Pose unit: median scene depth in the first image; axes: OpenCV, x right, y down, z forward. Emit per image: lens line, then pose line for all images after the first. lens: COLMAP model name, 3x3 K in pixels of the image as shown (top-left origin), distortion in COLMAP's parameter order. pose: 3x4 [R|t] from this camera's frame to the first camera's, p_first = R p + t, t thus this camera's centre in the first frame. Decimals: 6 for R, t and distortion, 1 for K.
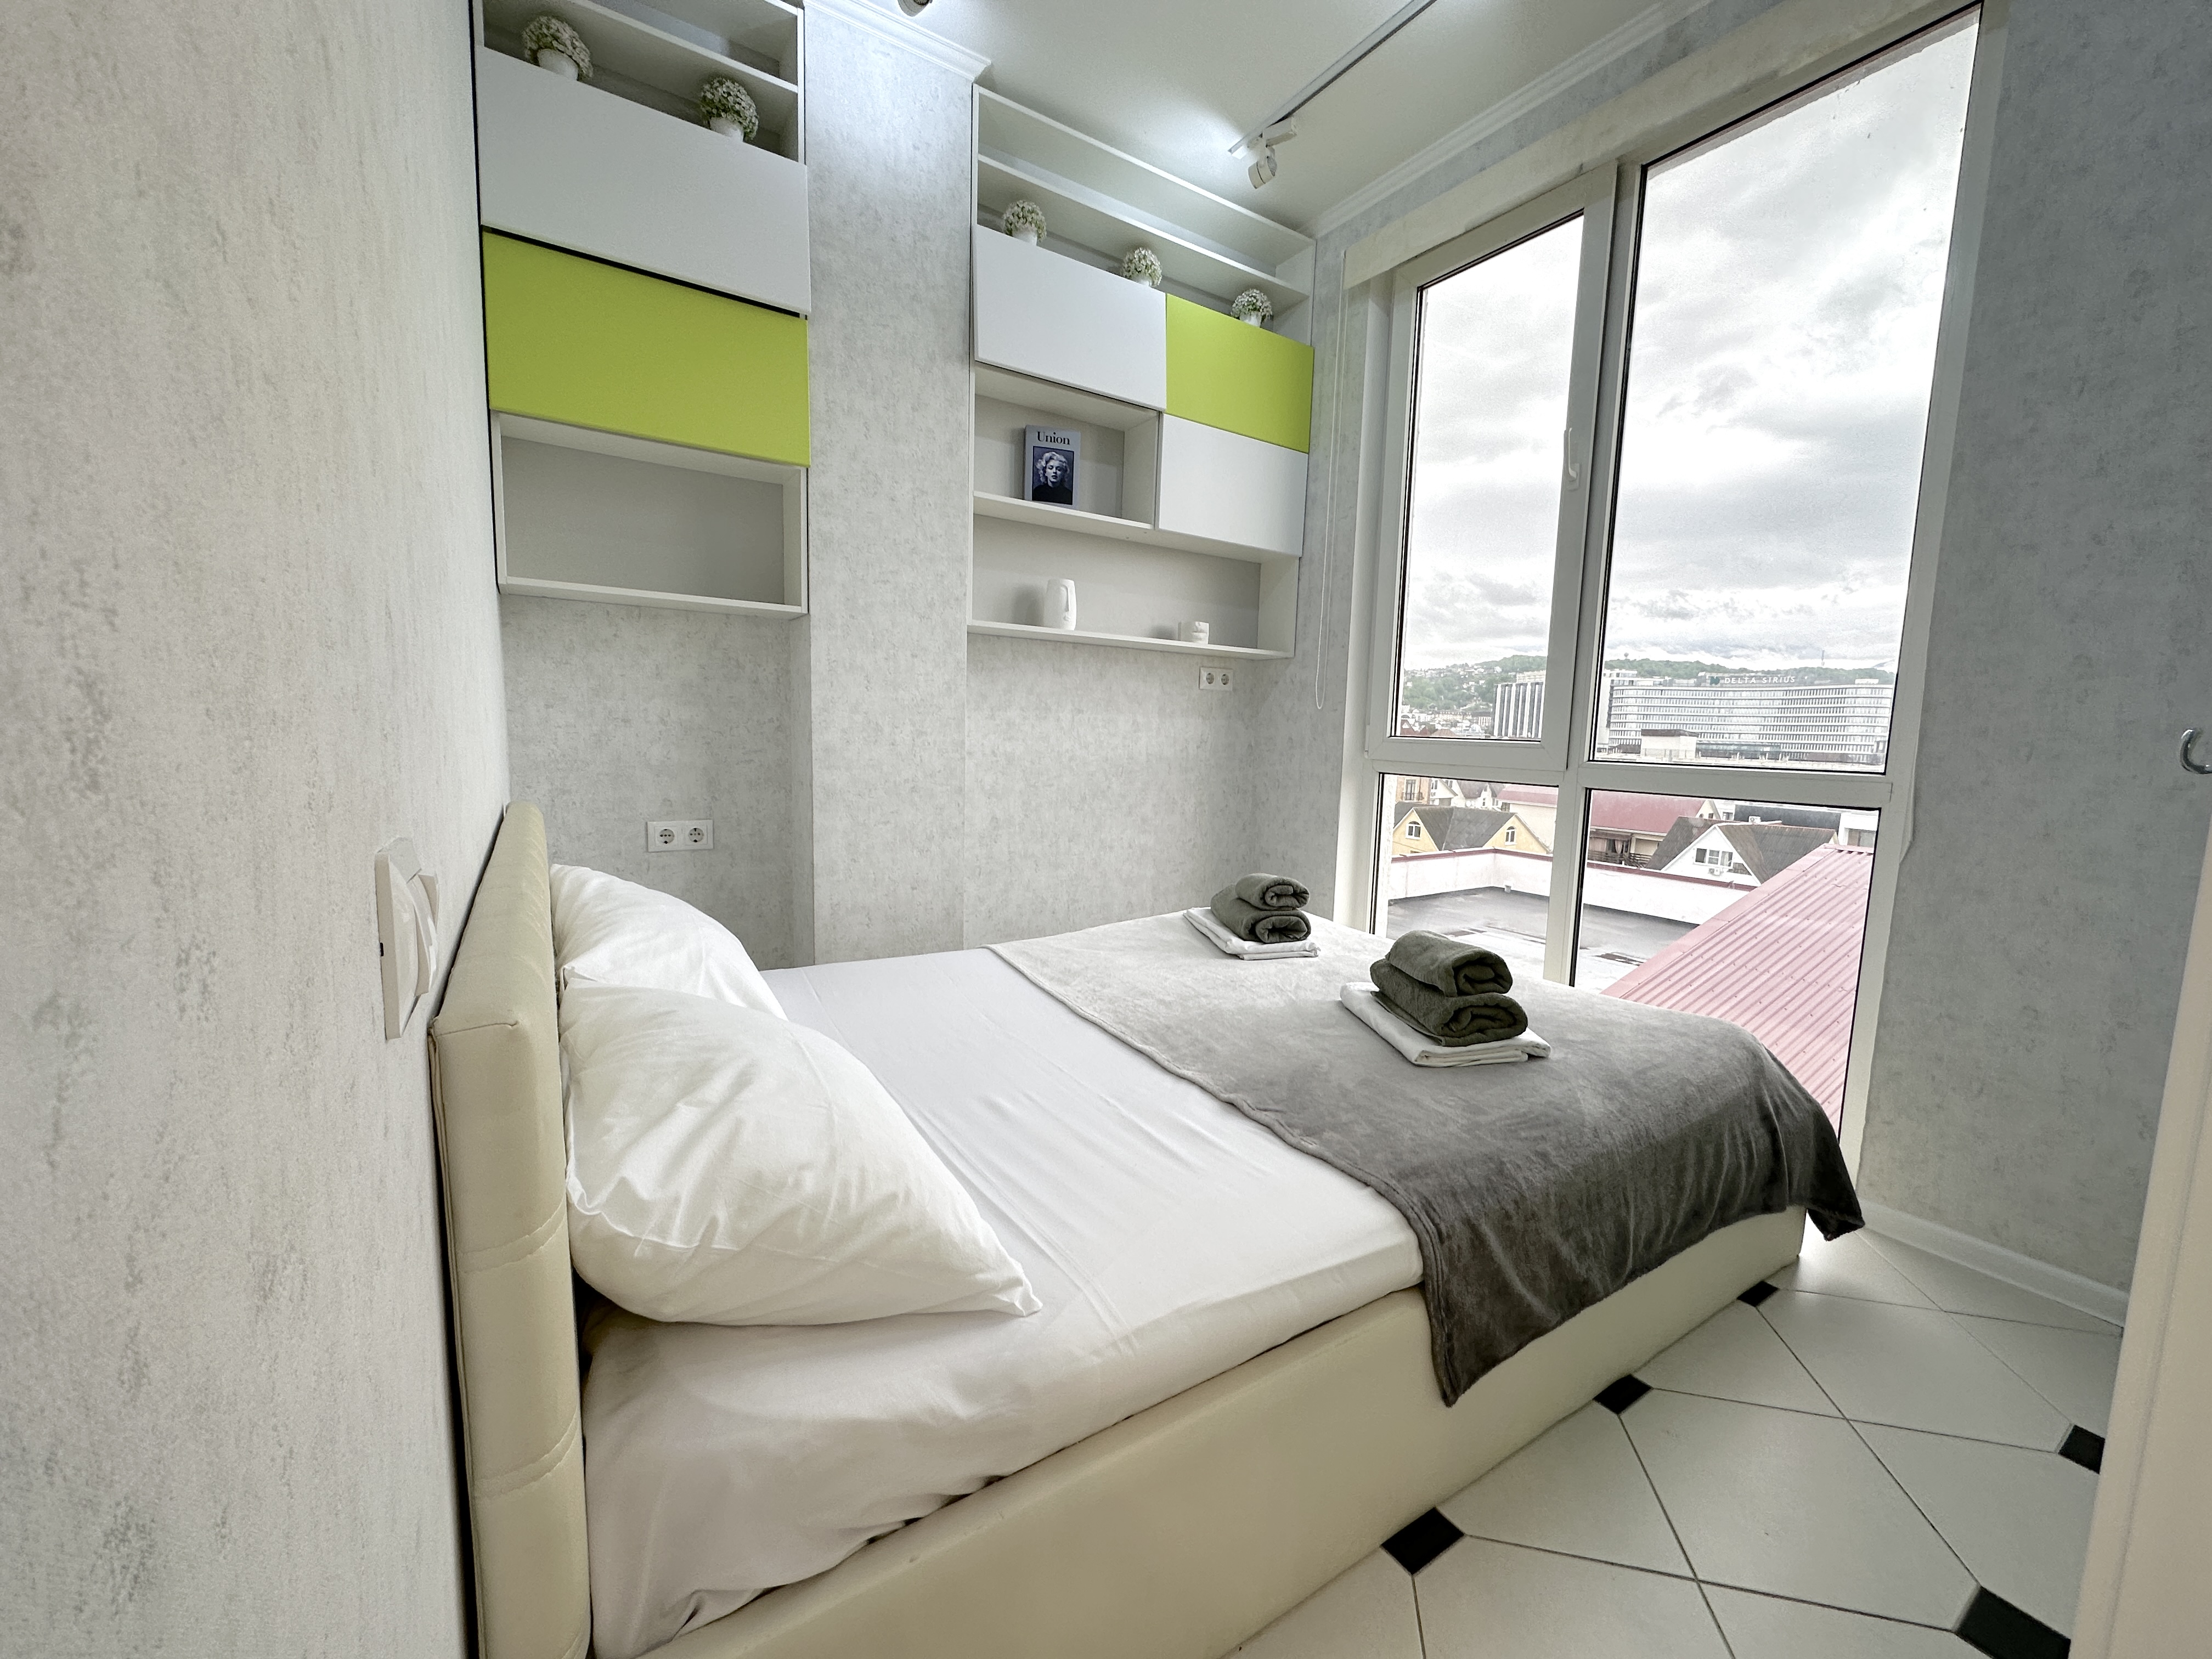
lens RADIAL K [[873.0, 0, 1107.8], [0, 873.0, 829.3], [0, 0, 1]] dist [-0.002204, 0.000474]
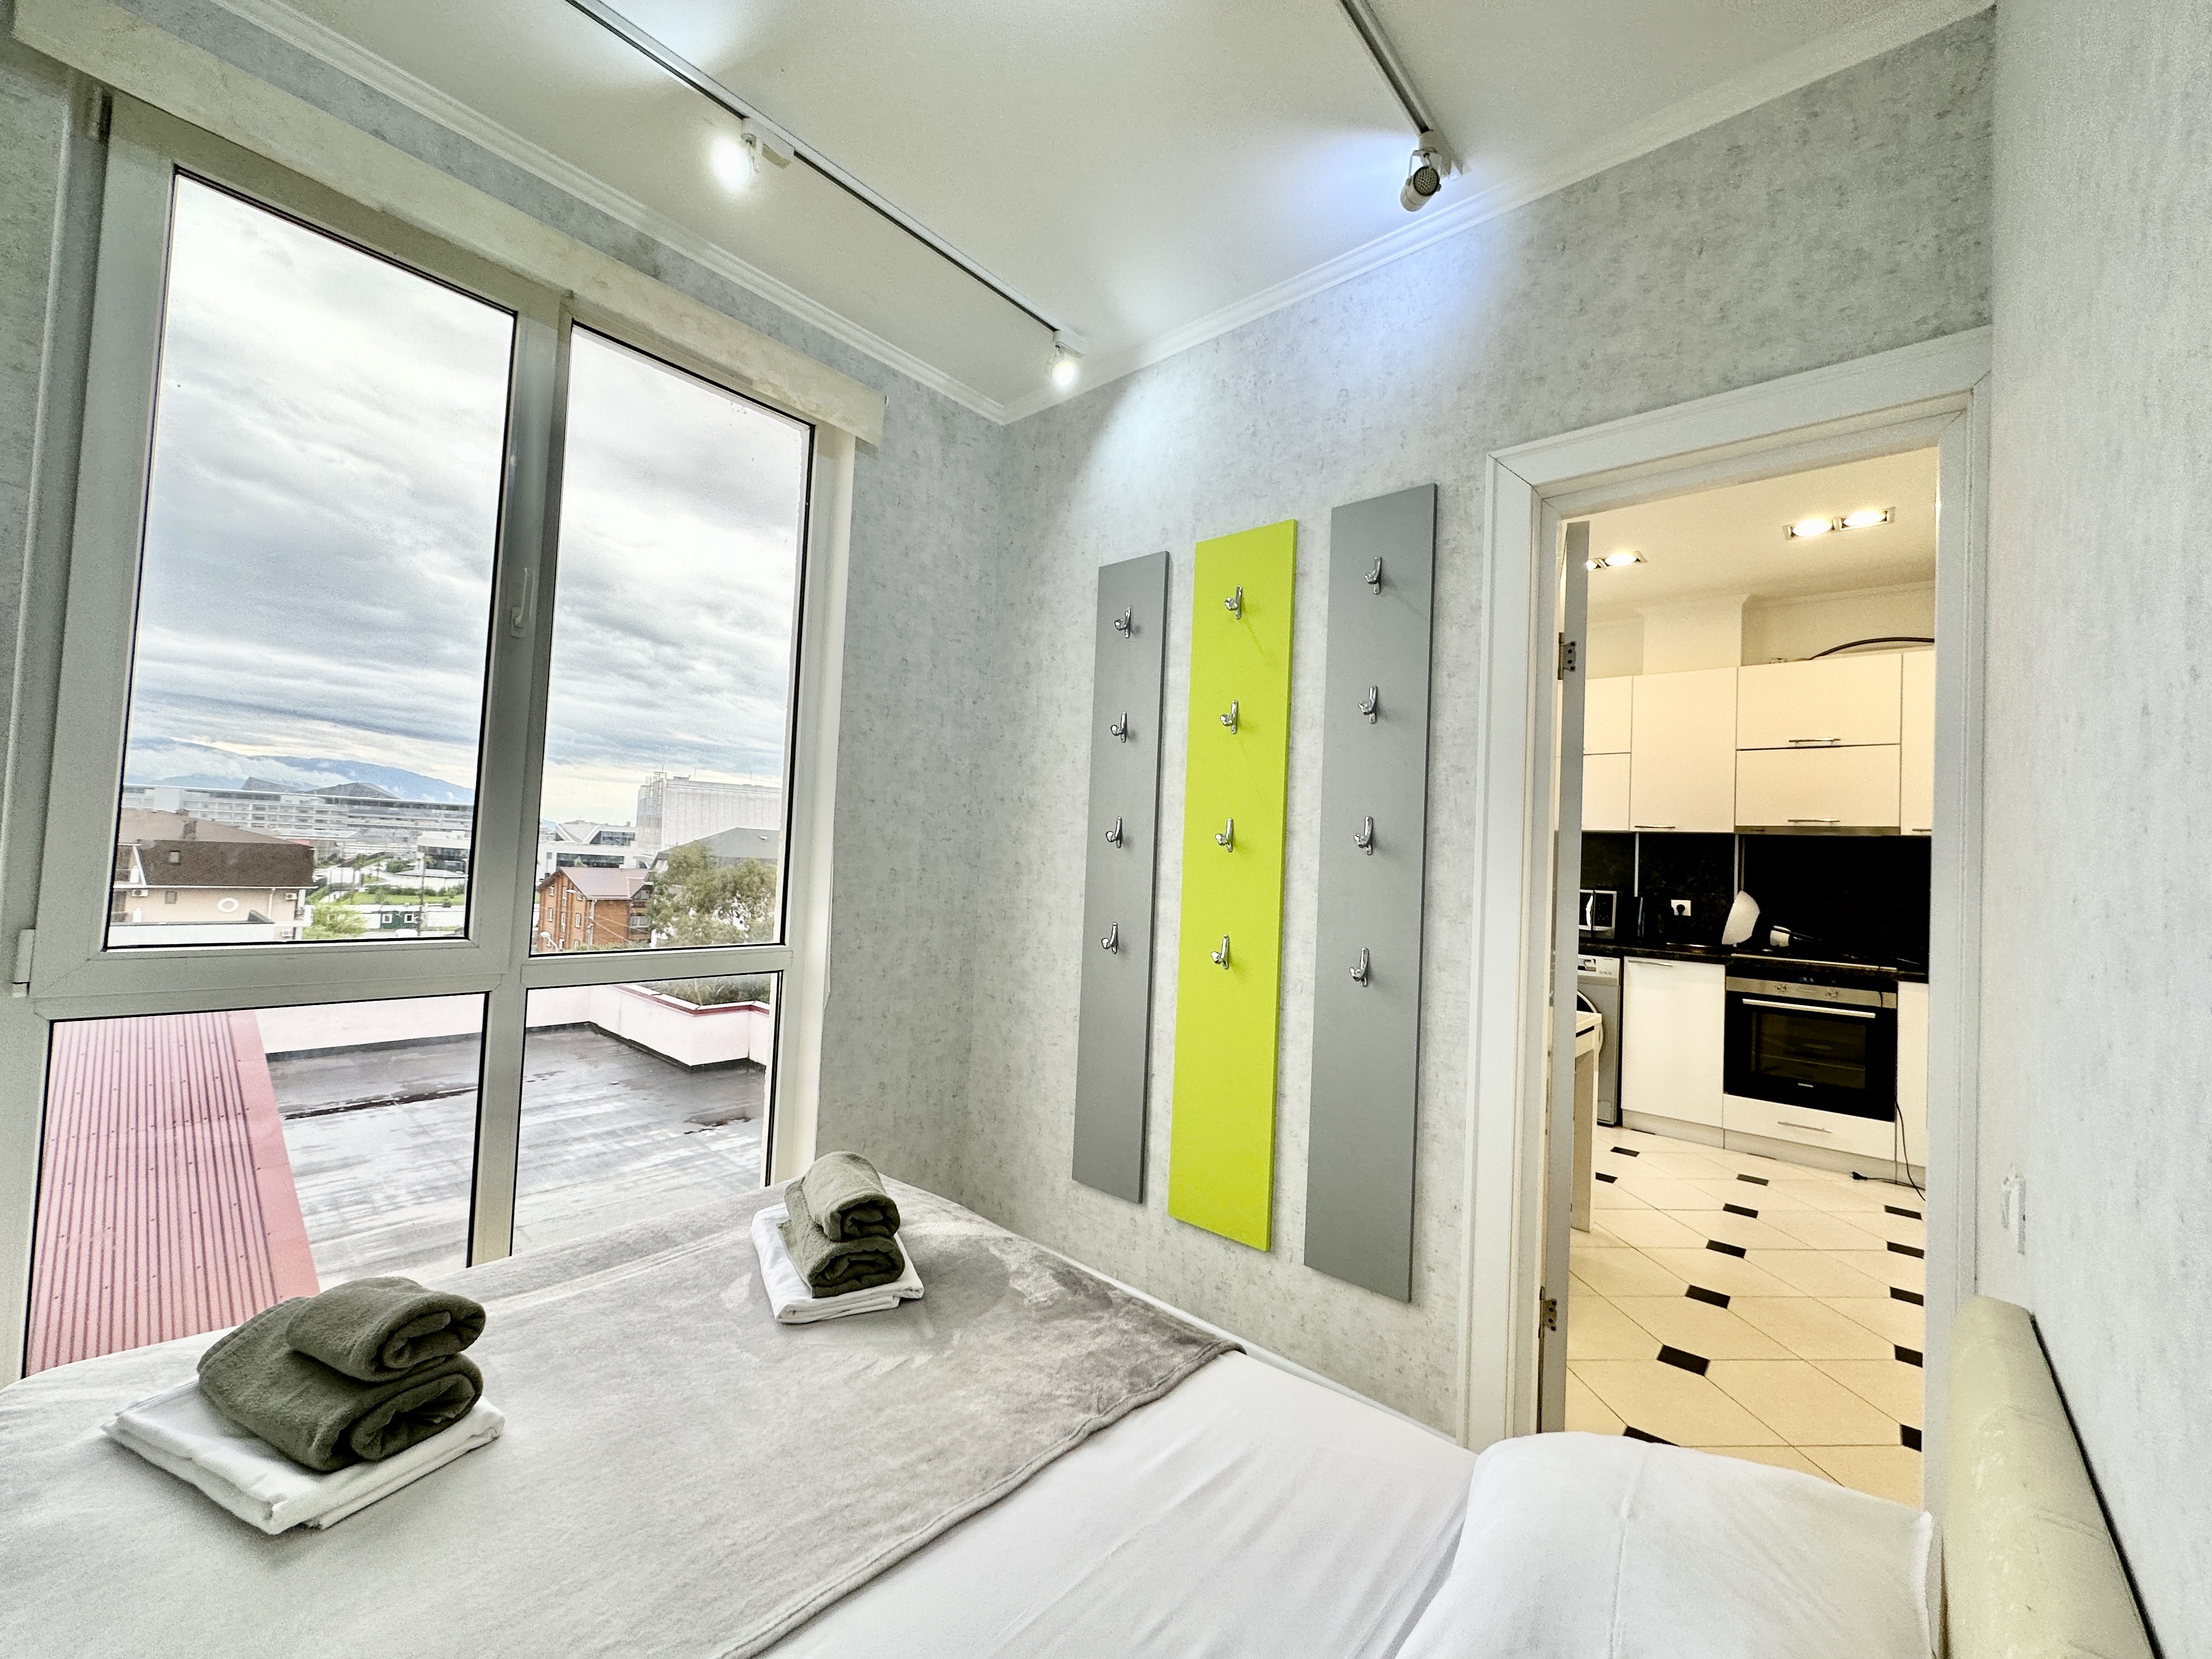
lens RADIAL K [[873.0, 0, 1100.0], [0, 873.0, 833.4], [0, 0, 1]] dist [-0.002204, 0.000474]
pose [[-0.255139, -0.015324, 0.966783, -0.451789], [0.055155, 0.998016, 0.030375, -0.211531], [-0.965330, 0.061072, -0.253788, 0.736688]]
